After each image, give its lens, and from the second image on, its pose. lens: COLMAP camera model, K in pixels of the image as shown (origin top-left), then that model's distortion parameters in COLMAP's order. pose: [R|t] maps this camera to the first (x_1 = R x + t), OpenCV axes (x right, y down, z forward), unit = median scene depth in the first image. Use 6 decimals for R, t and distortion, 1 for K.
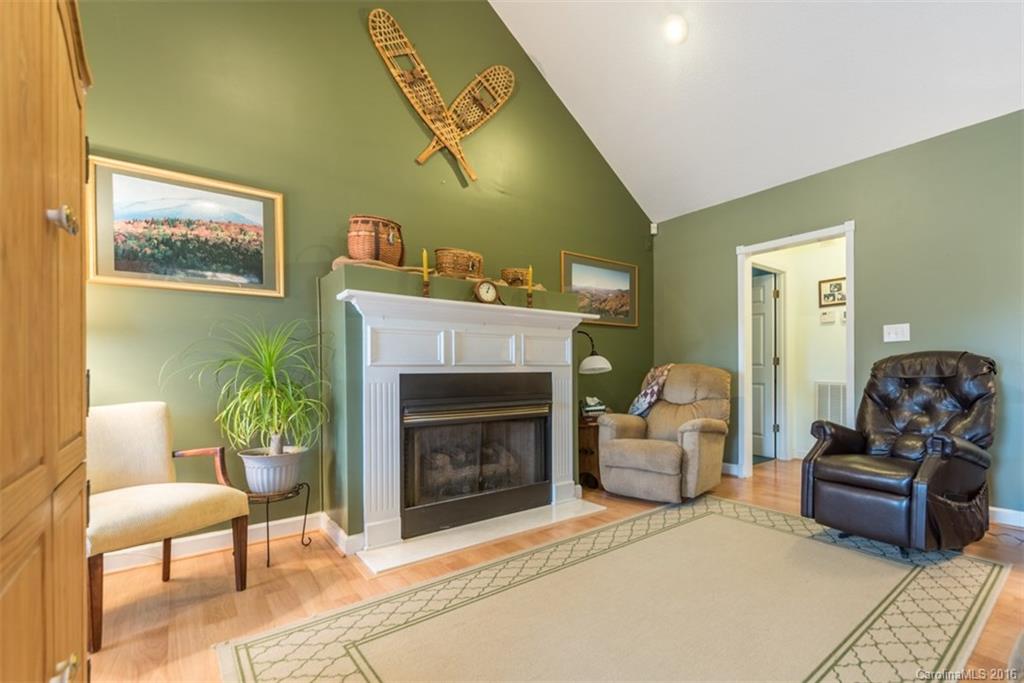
lens RADIAL K [[471.6, 0, 647.3], [0, 471.6, 368.3], [0, 0, 1]] dist [0.003702, 0.000992]
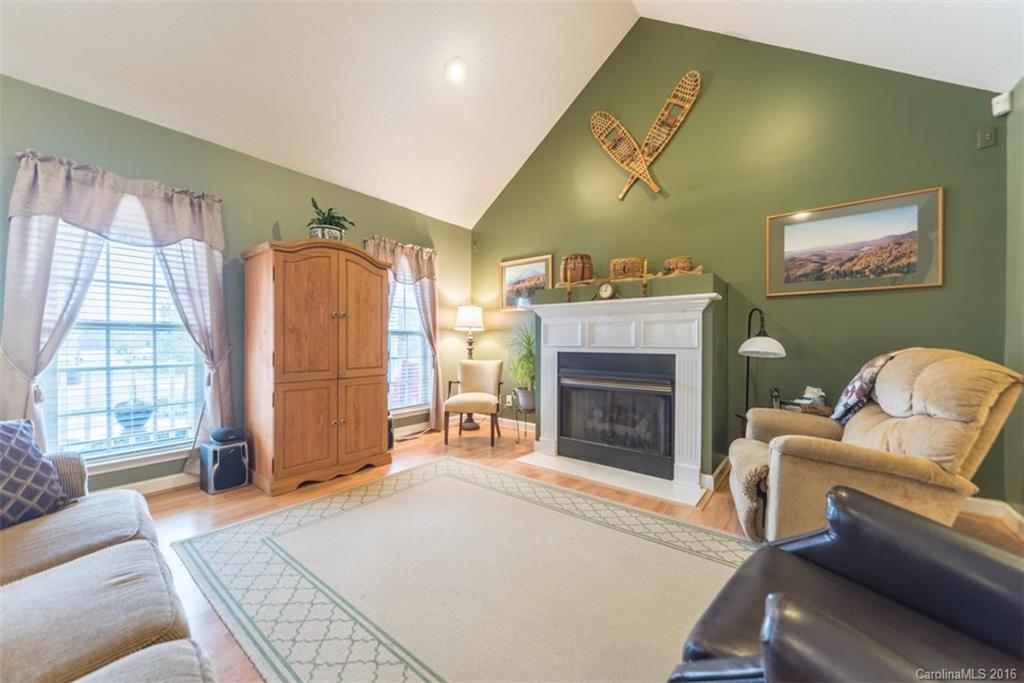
lens RADIAL K [[379.7, 0, 515.5], [0, 379.7, 342.7], [0, 0, 1]] dist [0.001827, -0.000162]
pose [[0.115851, 0.009467, -0.993221, 0.602111], [-0.001262, 0.999955, 0.009384, -0.025409], [0.993266, 0.000167, 0.115858, 0.570595]]
